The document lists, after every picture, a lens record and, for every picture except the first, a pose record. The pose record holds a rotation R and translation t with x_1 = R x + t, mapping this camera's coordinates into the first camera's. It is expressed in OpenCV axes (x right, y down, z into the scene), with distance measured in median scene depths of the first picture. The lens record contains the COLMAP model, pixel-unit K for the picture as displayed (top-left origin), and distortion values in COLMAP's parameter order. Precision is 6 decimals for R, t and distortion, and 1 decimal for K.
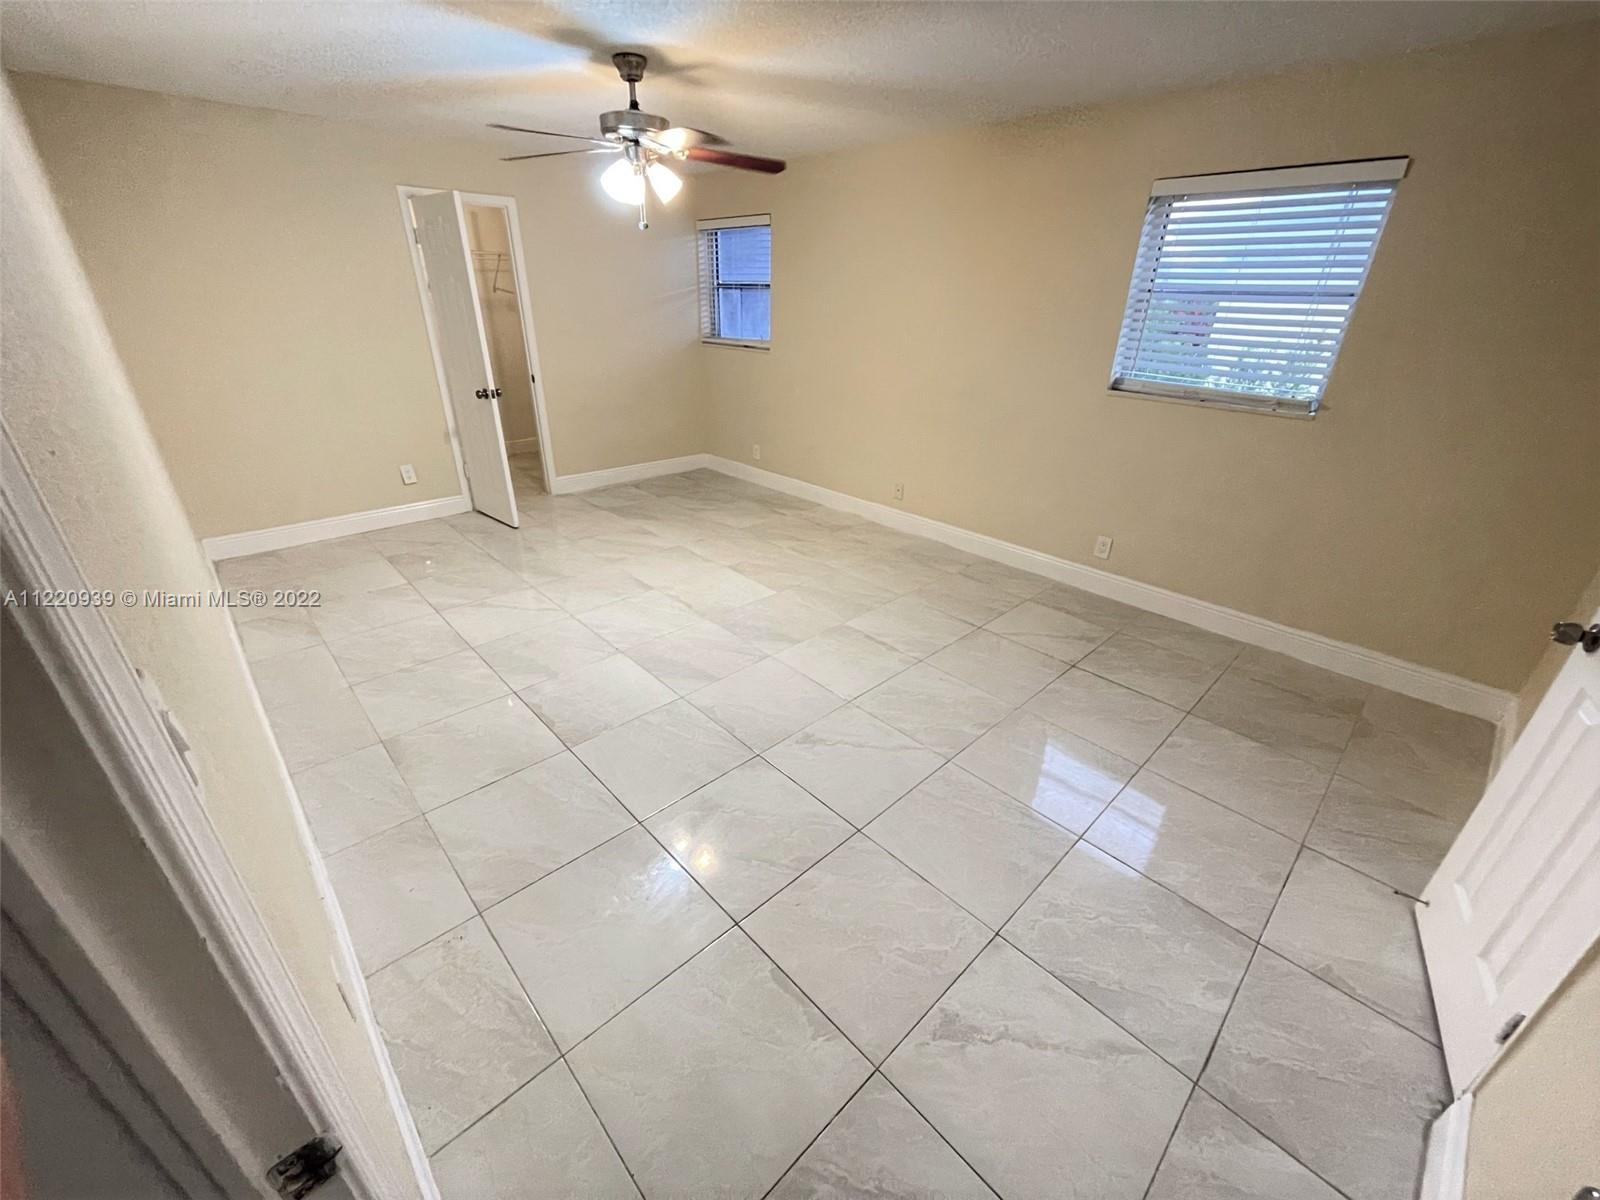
lens RADIAL K [[644.6, 0, 801.1], [0, 644.6, 600.7], [0, 0, 1]] dist [-0.001043, -0.001269]
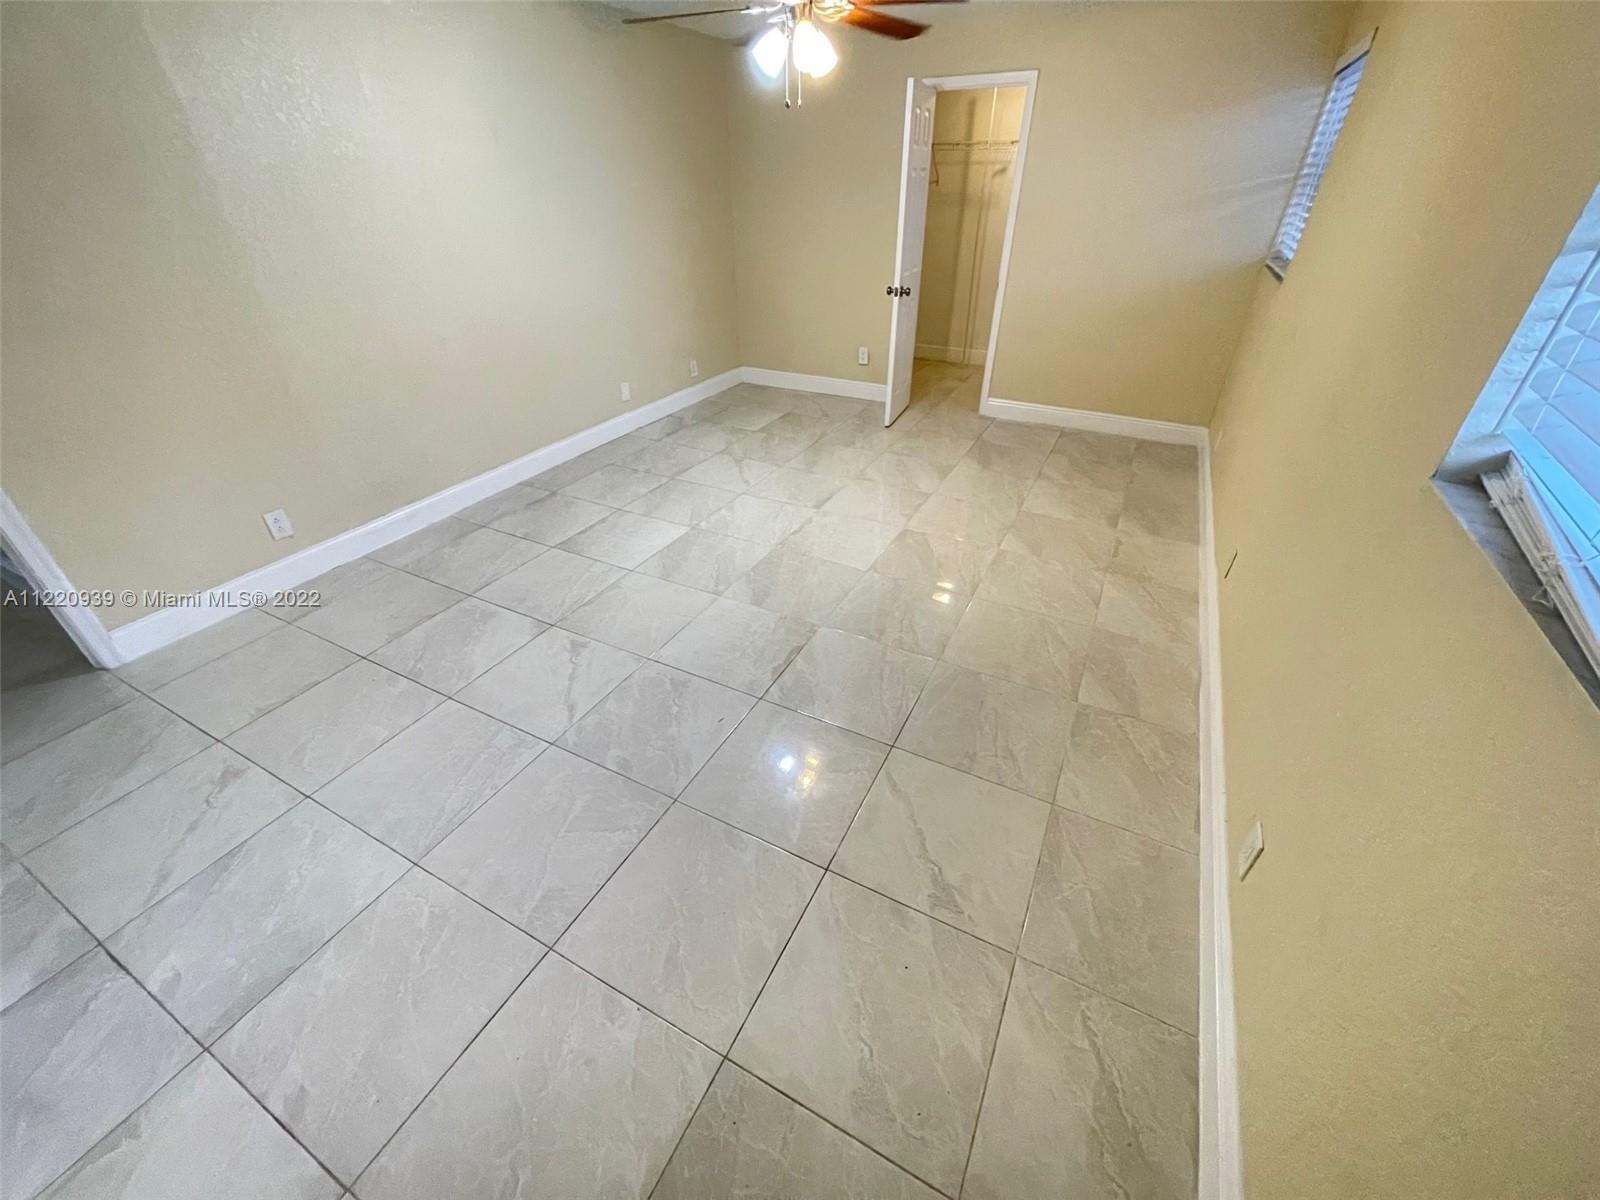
lens RADIAL K [[644.6, 0, 798.5], [0, 644.6, 600.2], [0, 0, 1]] dist [-0.001043, -0.001269]
pose [[0.322125, 0.499706, -0.804070, 0.567389], [-0.401190, 0.841361, 0.362158, -0.224009], [0.857486, 0.205925, 0.471500, 0.494596]]
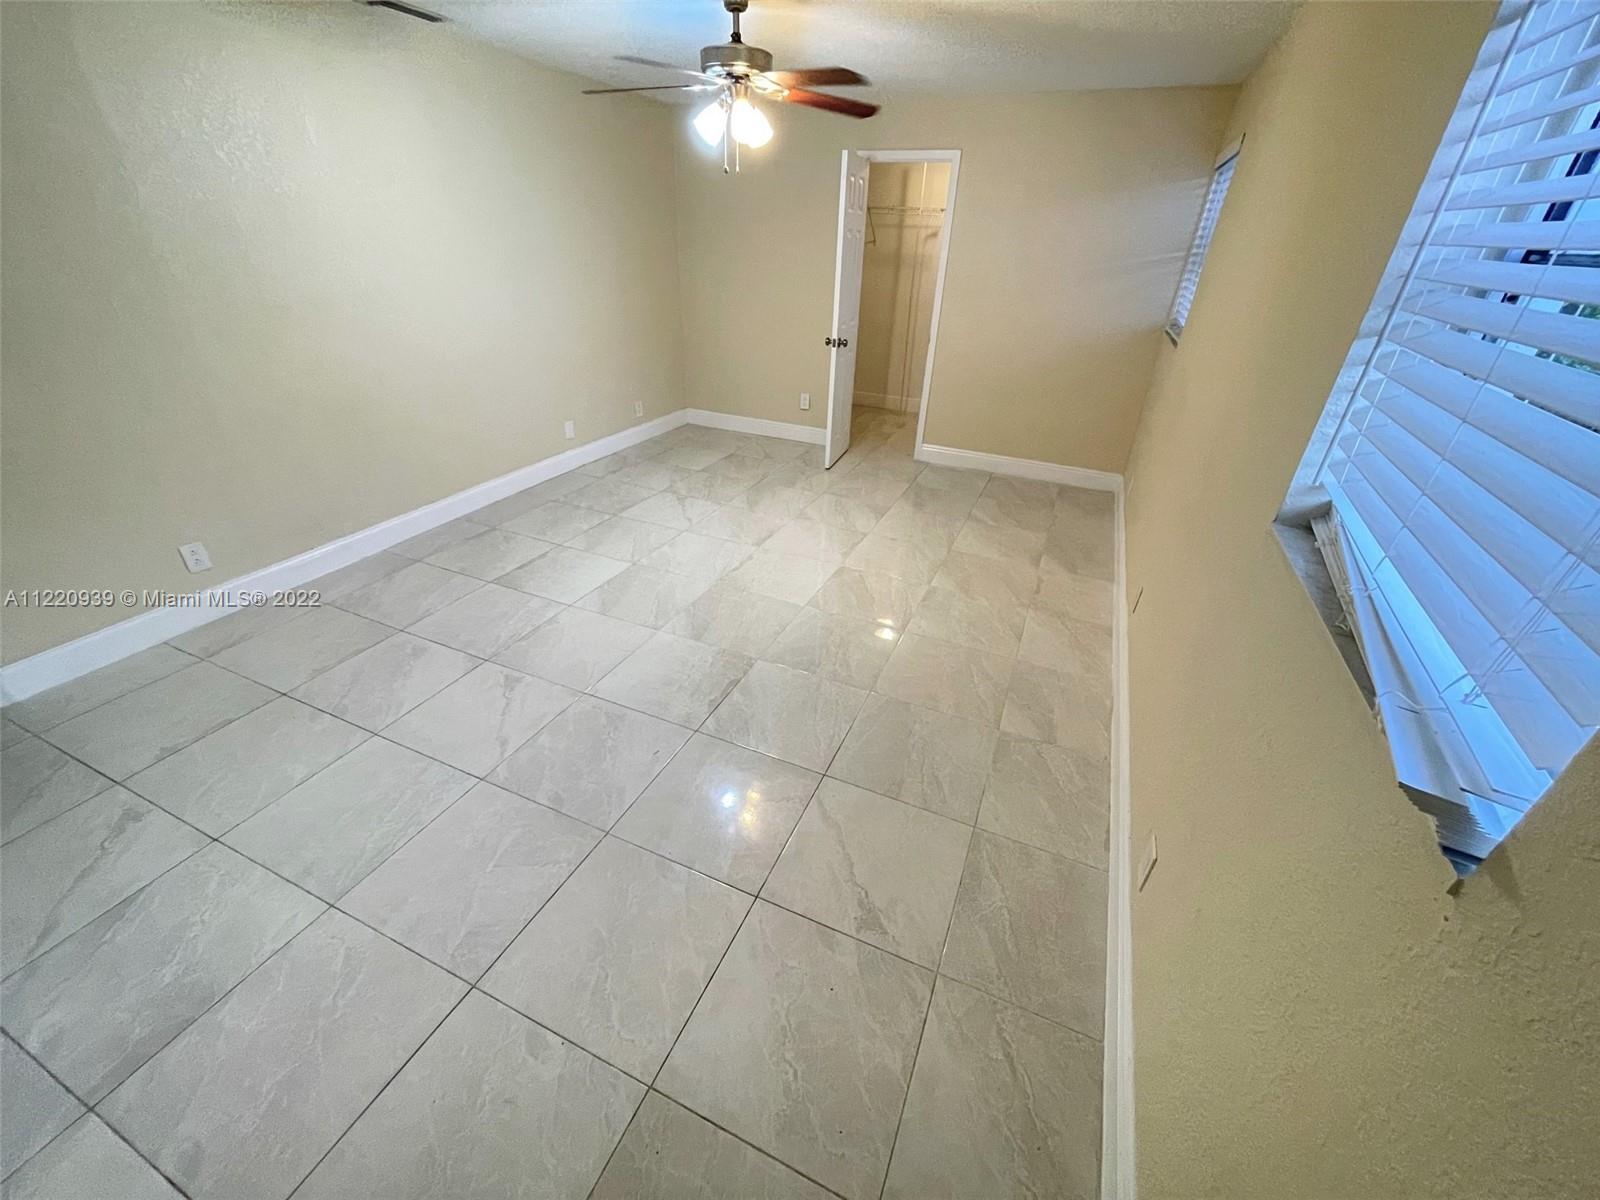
lens RADIAL K [[644.6, 0, 799.6], [0, 644.6, 599.8], [0, 0, 1]] dist [-0.001043, -0.001269]
pose [[0.386893, 0.451586, -0.803980, 0.590197], [-0.426909, 0.860531, 0.277911, -0.232719], [0.817351, 0.235705, 0.525720, 0.496080]]
